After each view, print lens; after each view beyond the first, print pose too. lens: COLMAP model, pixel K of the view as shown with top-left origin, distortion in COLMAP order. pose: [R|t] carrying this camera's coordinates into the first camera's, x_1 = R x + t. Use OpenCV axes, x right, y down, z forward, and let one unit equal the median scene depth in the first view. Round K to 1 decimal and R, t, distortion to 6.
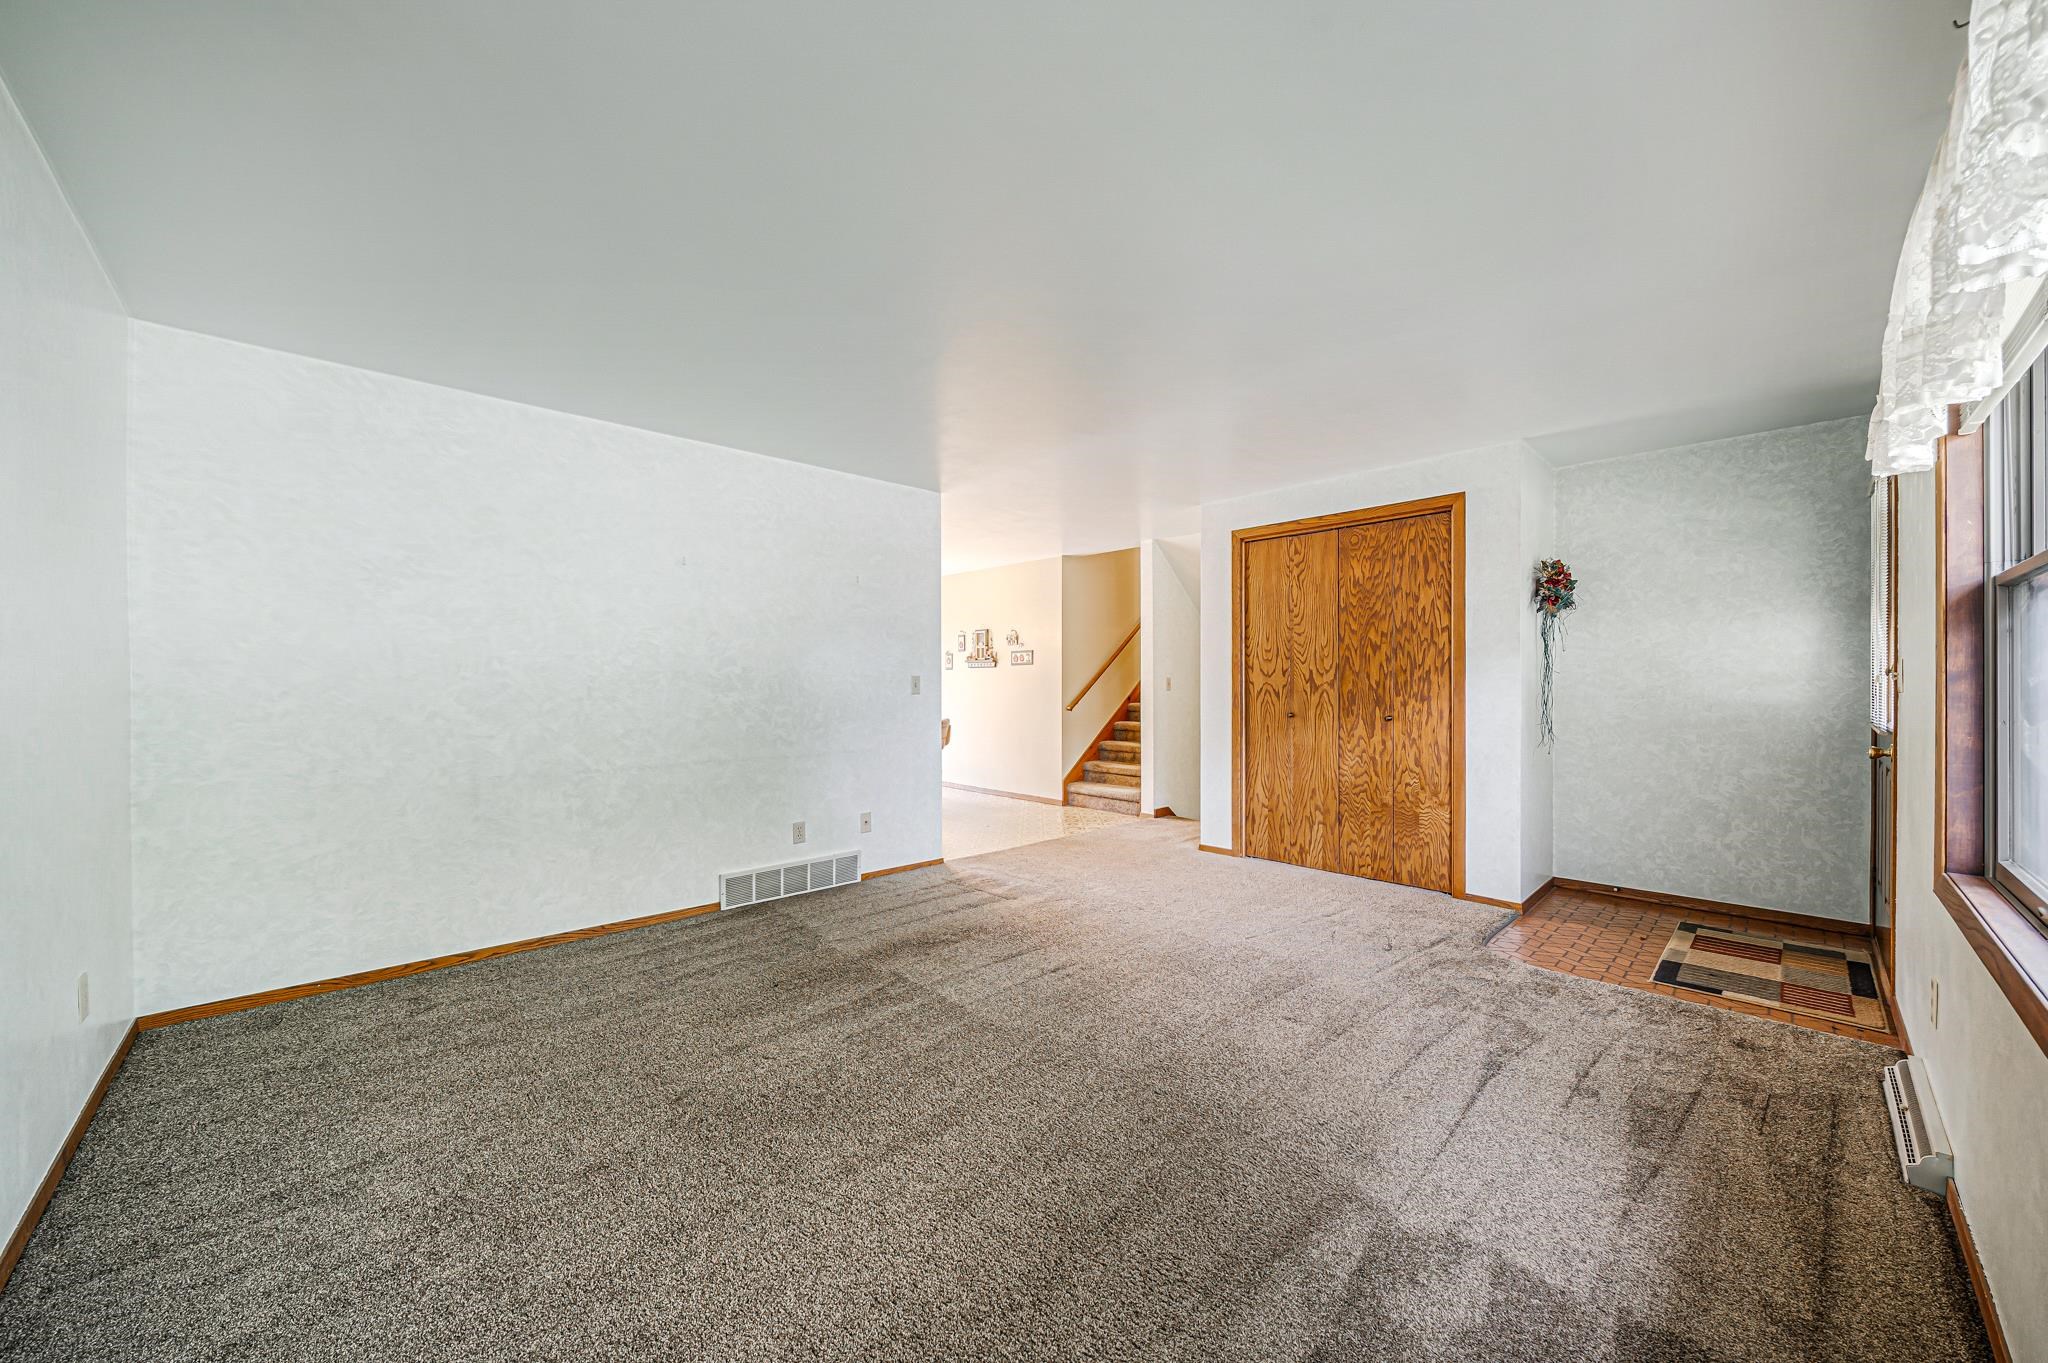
lens RADIAL K [[721.5, 0, 1031.1], [0, 721.5, 682.9], [0, 0, 1]] dist [-0.007560, 0.000013]
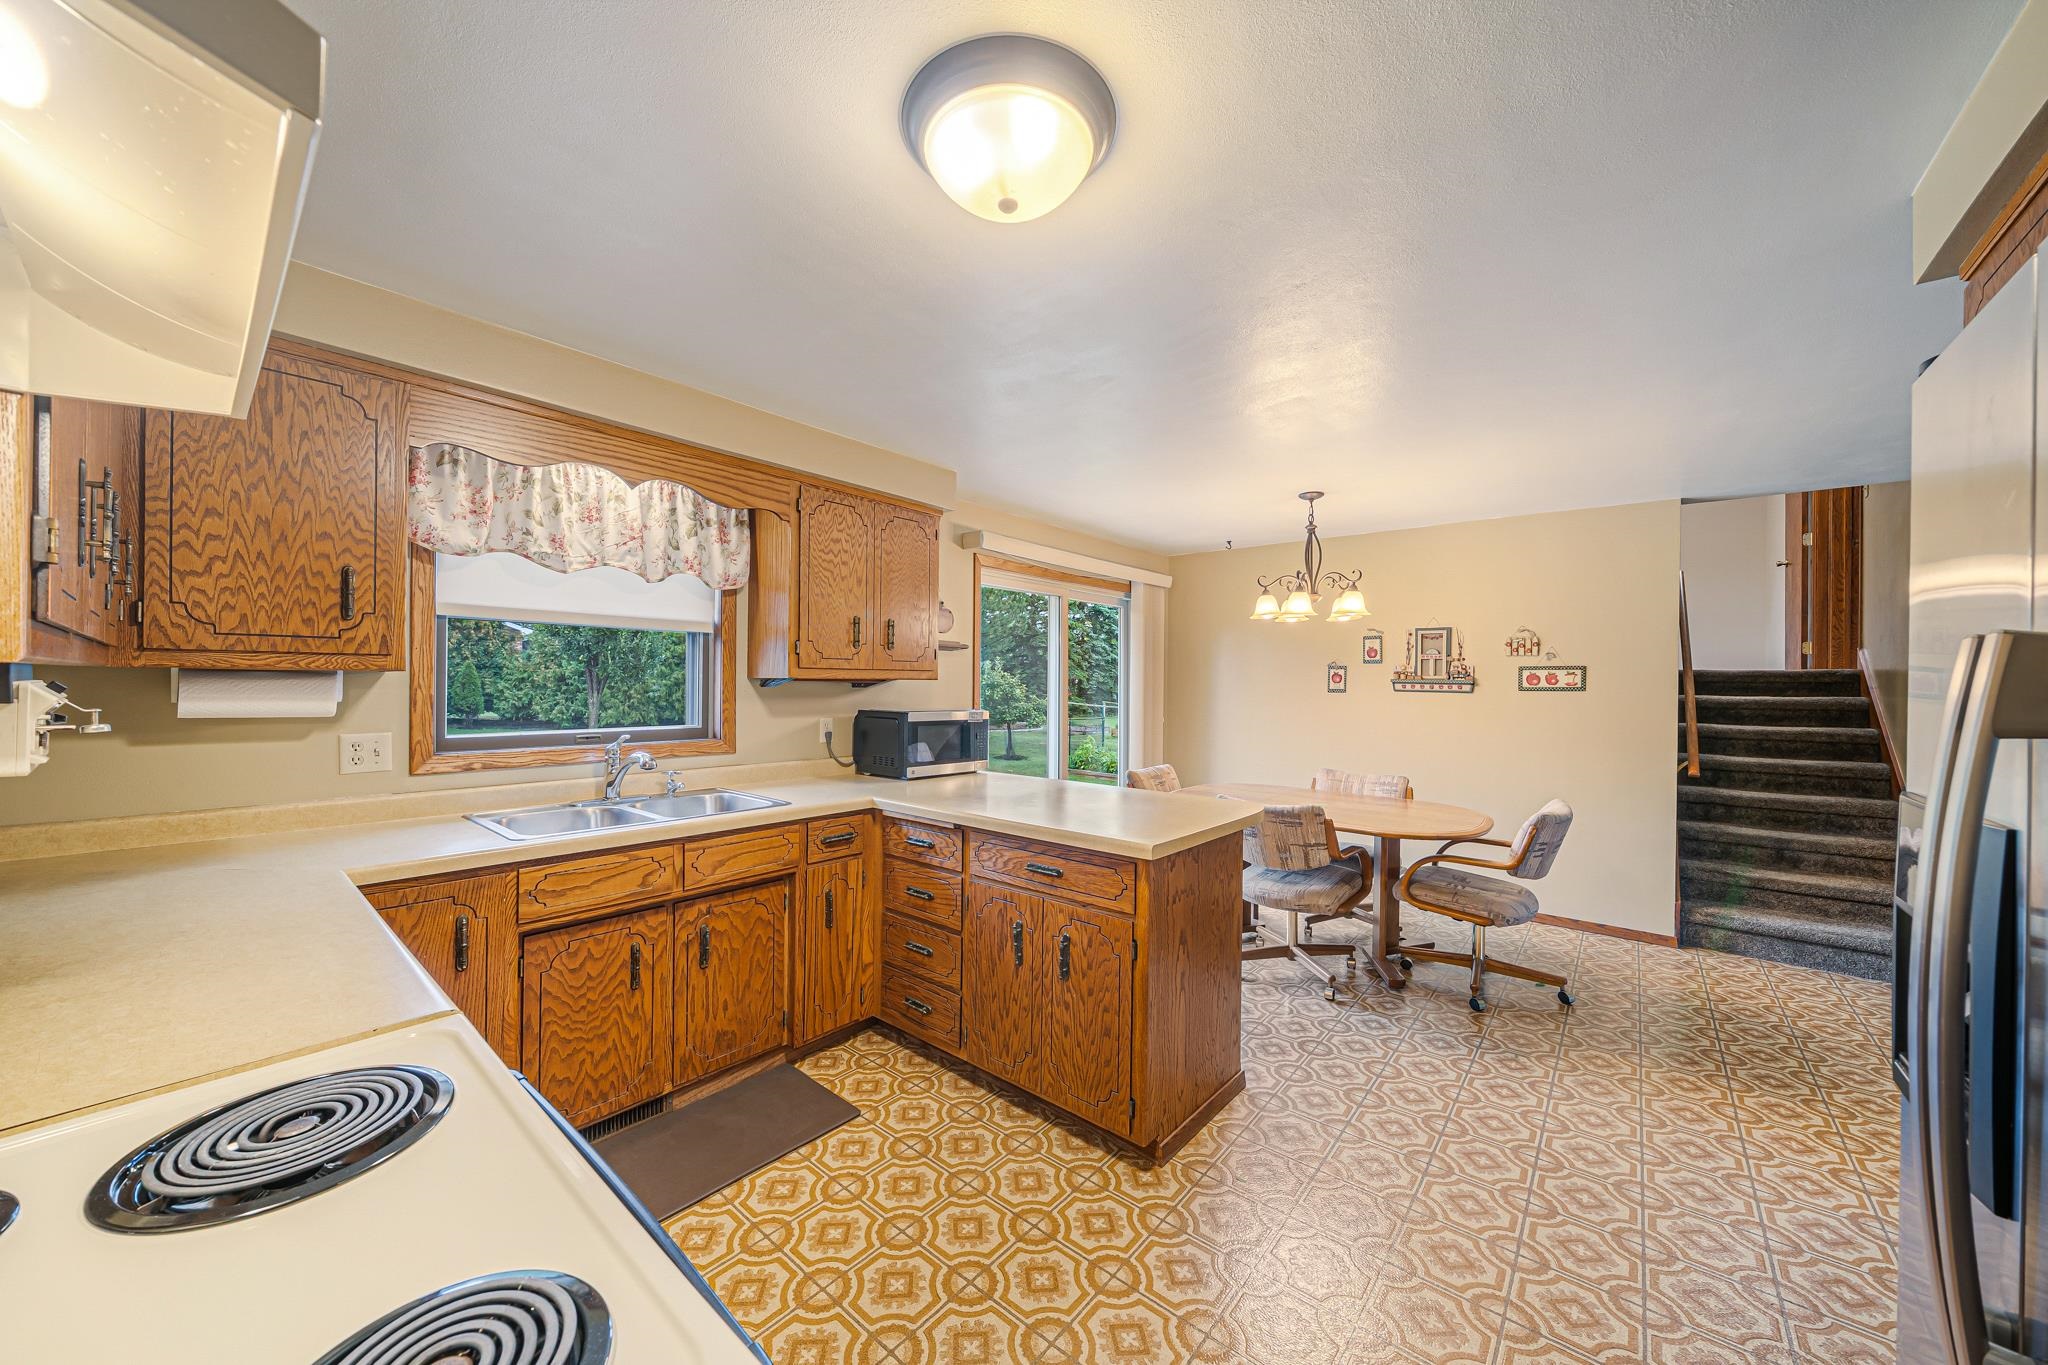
lens RADIAL K [[721.5, 0, 1027.3], [0, 721.5, 682.6], [0, 0, 1]] dist [-0.007560, 0.000013]
pose [[0.991697, 0.014735, 0.127749, -0.502520], [-0.014681, 0.999891, -0.001358, -0.024657], [-0.127755, -0.000528, 0.991806, 0.485474]]
